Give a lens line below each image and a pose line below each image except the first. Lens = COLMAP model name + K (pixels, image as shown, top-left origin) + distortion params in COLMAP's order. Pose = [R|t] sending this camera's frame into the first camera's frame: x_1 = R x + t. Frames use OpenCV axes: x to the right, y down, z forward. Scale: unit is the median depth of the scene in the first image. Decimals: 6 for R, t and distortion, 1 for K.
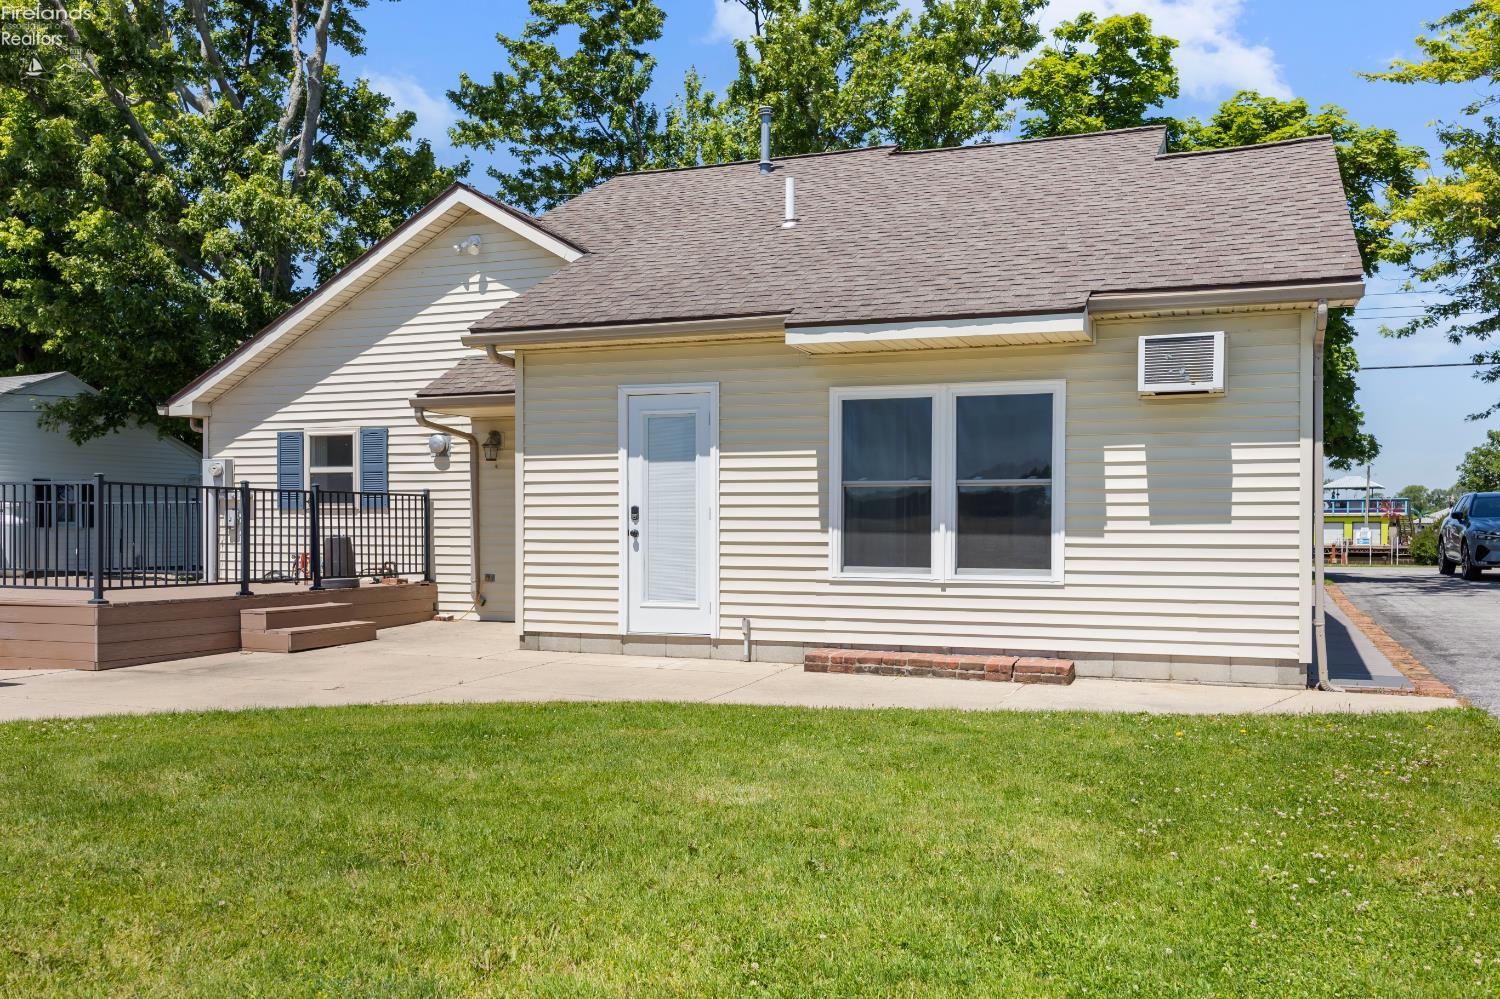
lens RADIAL K [[1325.6, 0, 747.6], [0, 1325.6, 560.8], [0, 0, 1]] dist [-0.005734, -0.020078]
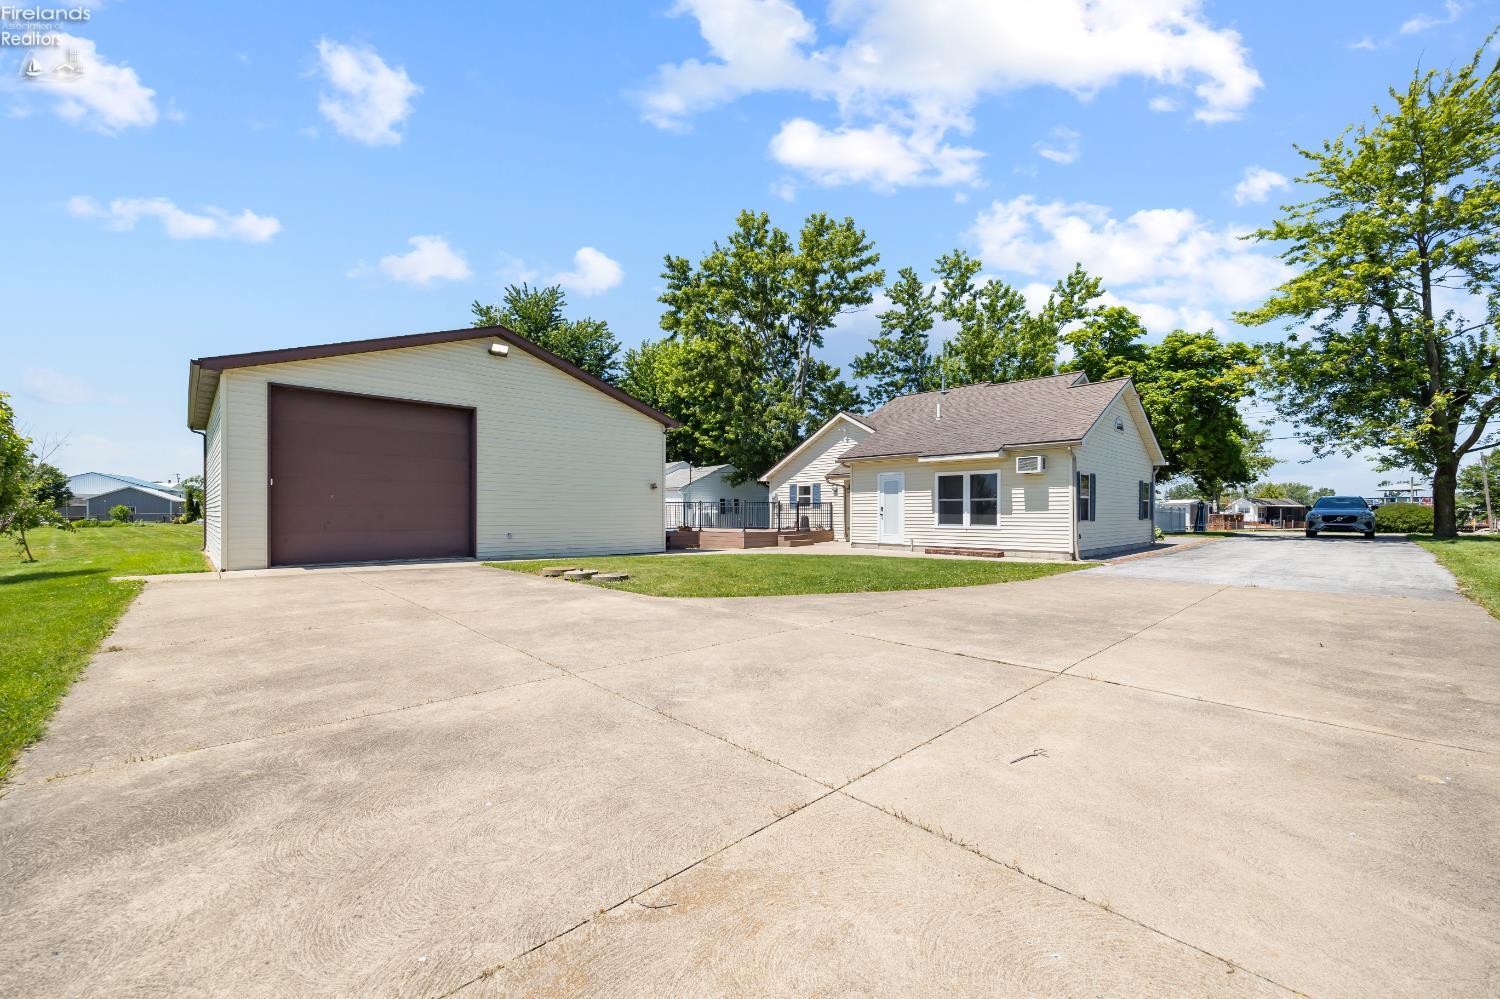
lens RADIAL K [[583.7, 0, 748.4], [0, 583.7, 508.9], [0, 0, 1]] dist [-0.000513, -0.000115]
pose [[0.909436, -0.005172, -0.415811, 0.176321], [-0.009790, 0.999379, -0.033843, 0.014907], [0.415728, 0.034849, 0.908821, -0.414059]]
